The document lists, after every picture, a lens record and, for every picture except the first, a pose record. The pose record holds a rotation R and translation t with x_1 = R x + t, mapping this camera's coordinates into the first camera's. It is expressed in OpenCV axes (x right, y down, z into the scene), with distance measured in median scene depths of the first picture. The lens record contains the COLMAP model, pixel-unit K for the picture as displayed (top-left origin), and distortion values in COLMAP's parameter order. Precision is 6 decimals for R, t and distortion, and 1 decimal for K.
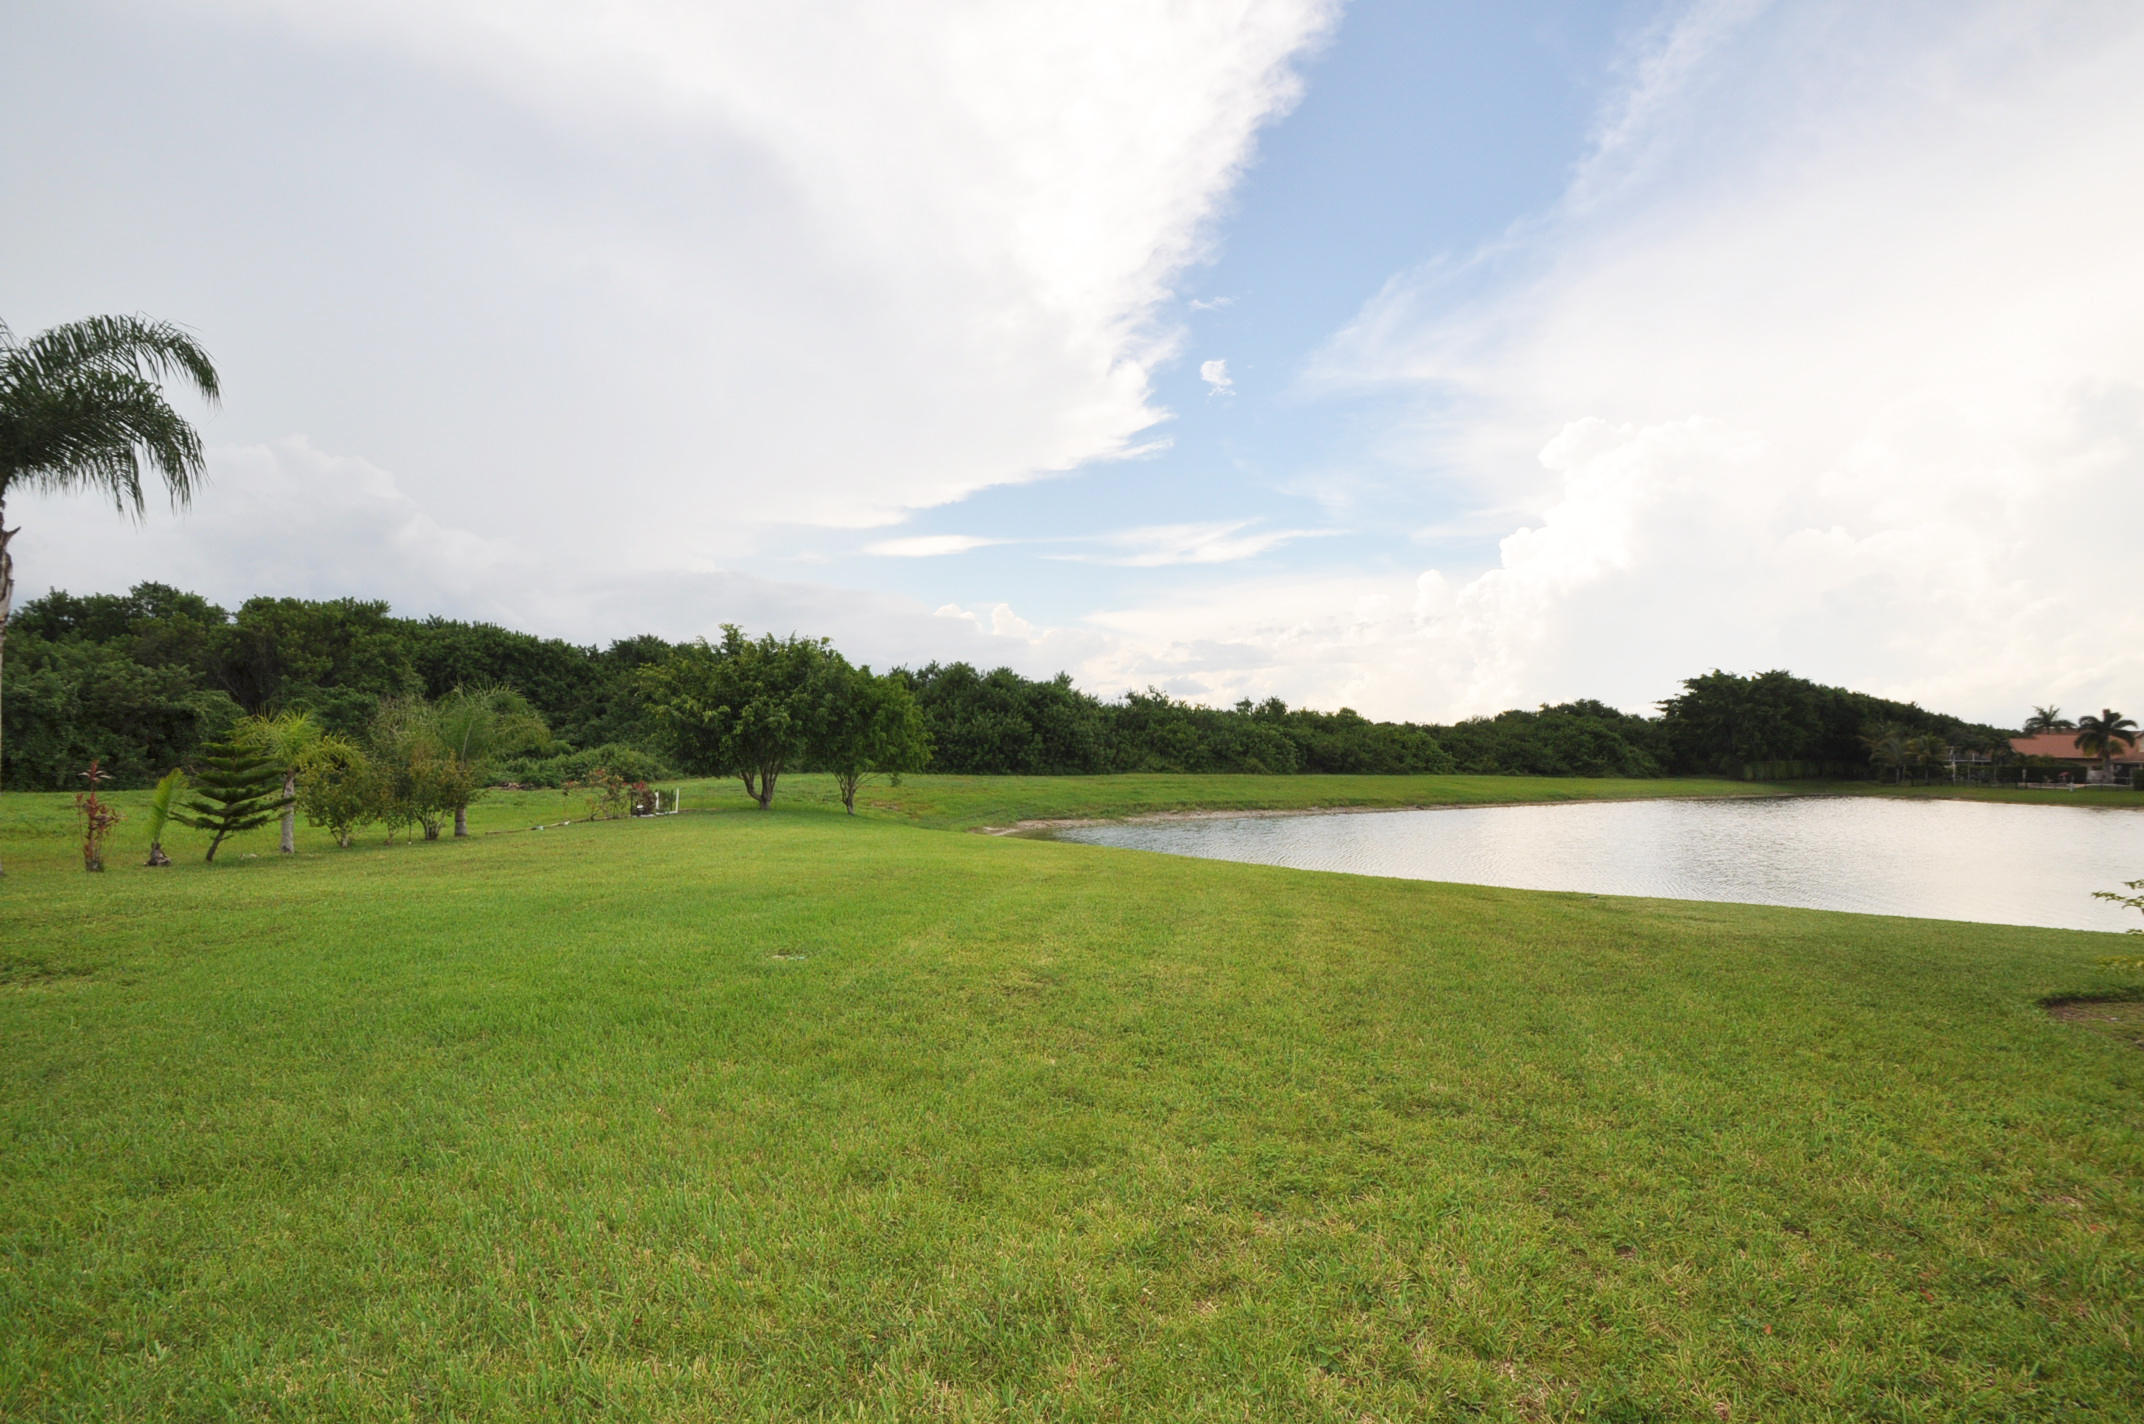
lens RADIAL K [[943.6, 0, 1071.3], [0, 943.6, 719.0], [0, 0, 1]] dist [0.020297, -0.021341]
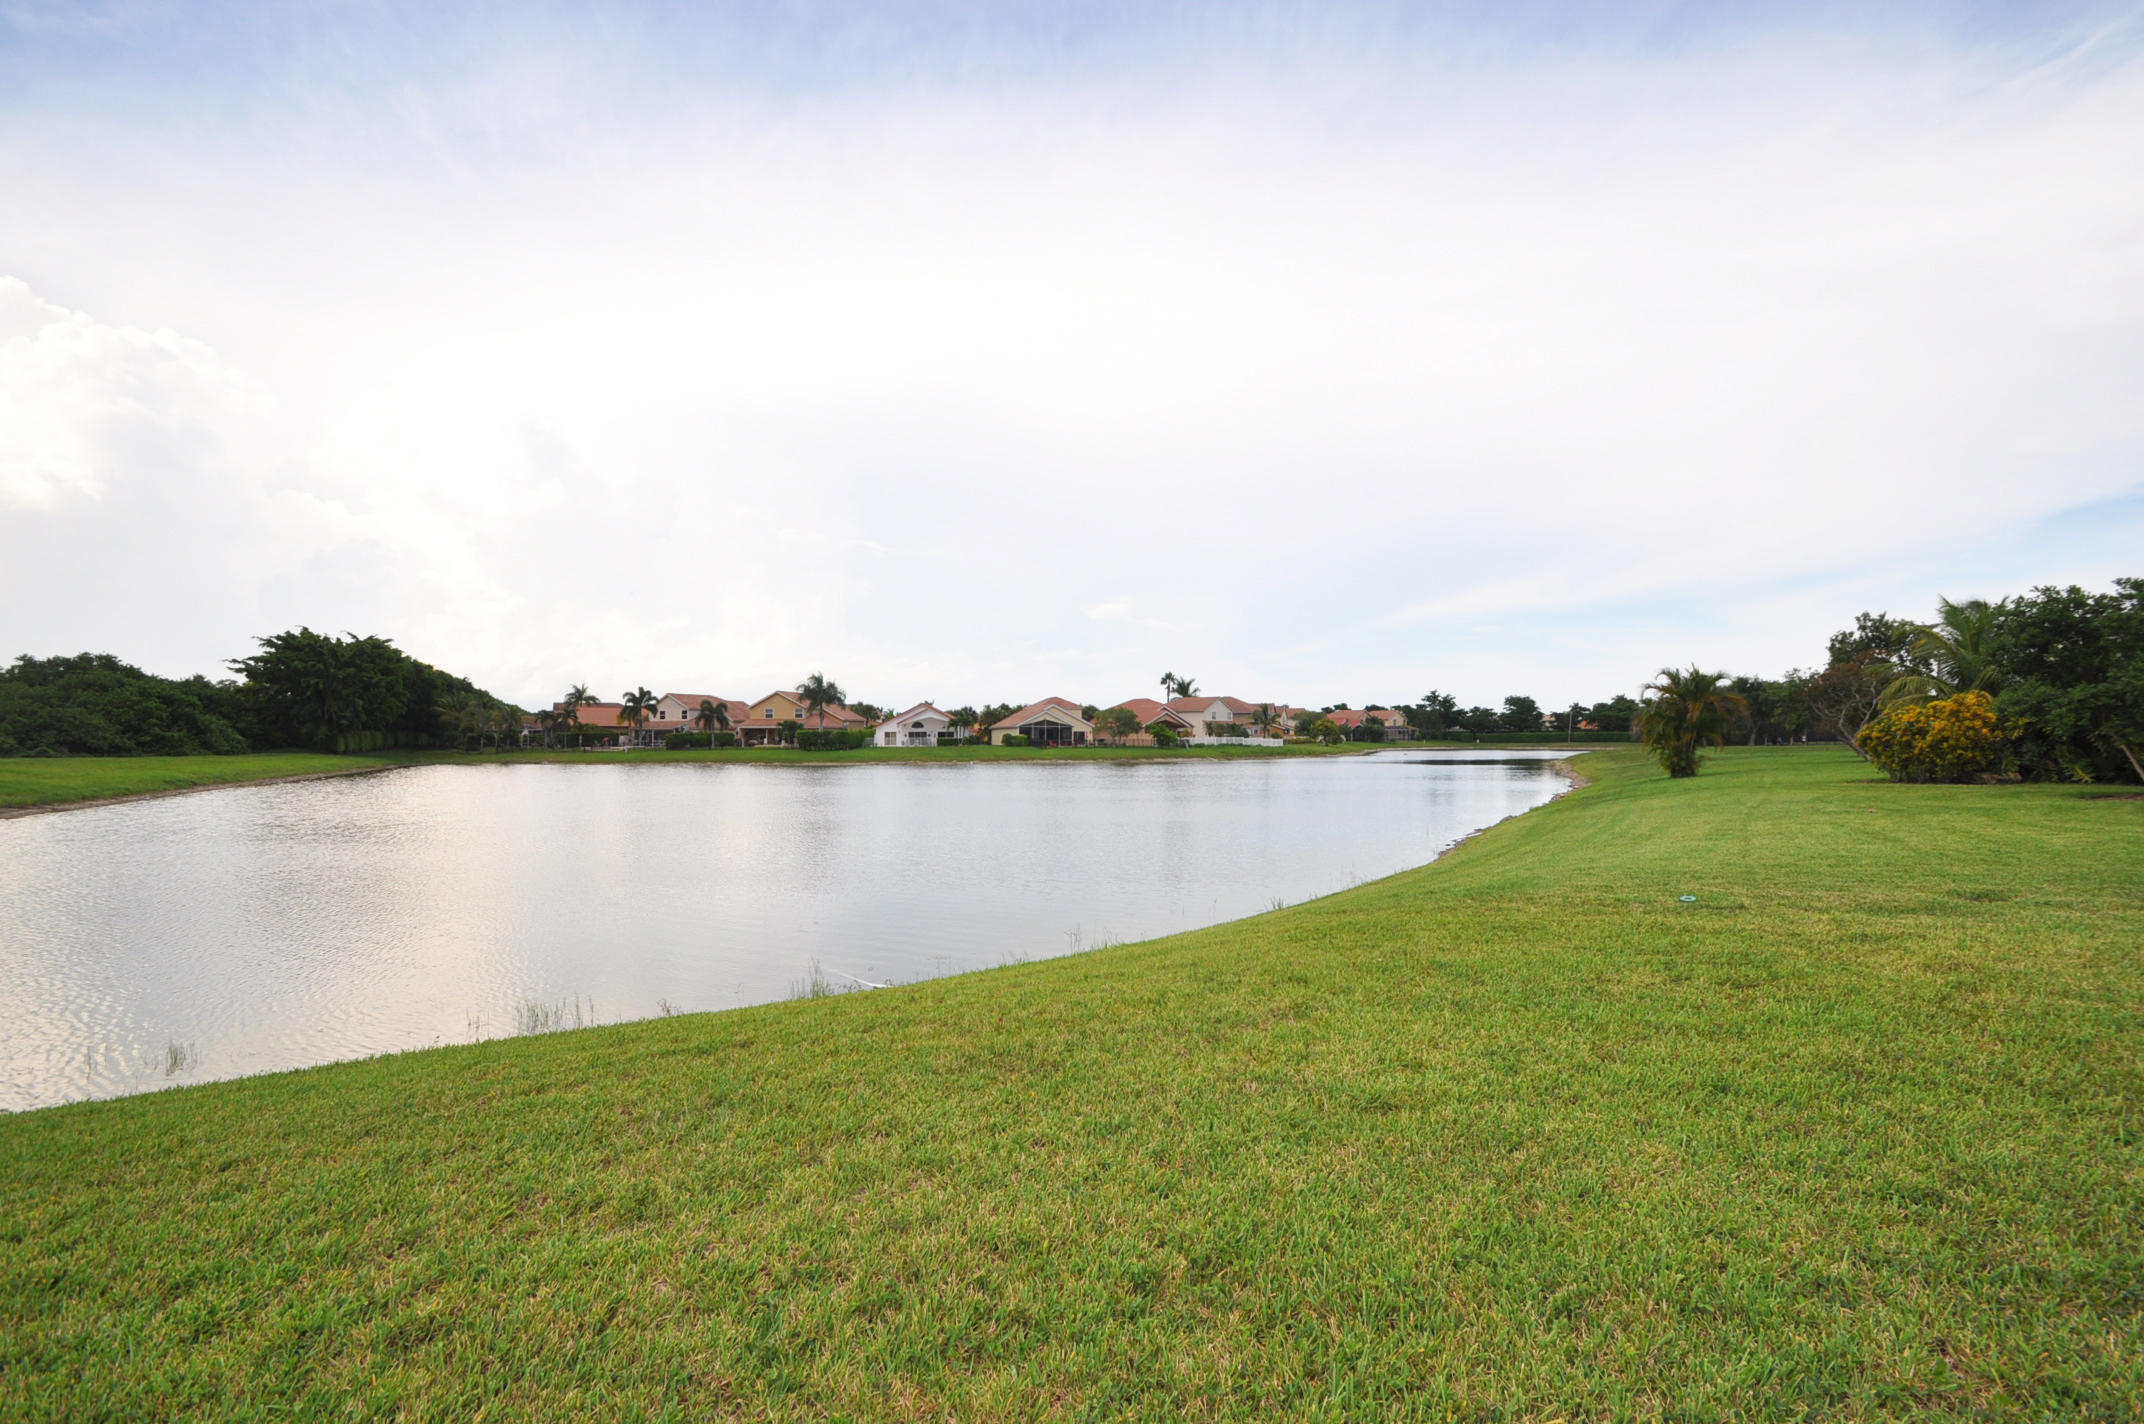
lens RADIAL K [[943.6, 0, 1071.3], [0, 943.6, 719.0], [0, 0, 1]] dist [0.020297, -0.021341]
pose [[0.214066, 0.001246, 0.976818, -0.023554], [-0.029028, 0.999566, 0.005086, 0.008560], [-0.976388, -0.029444, 0.214009, 0.152952]]
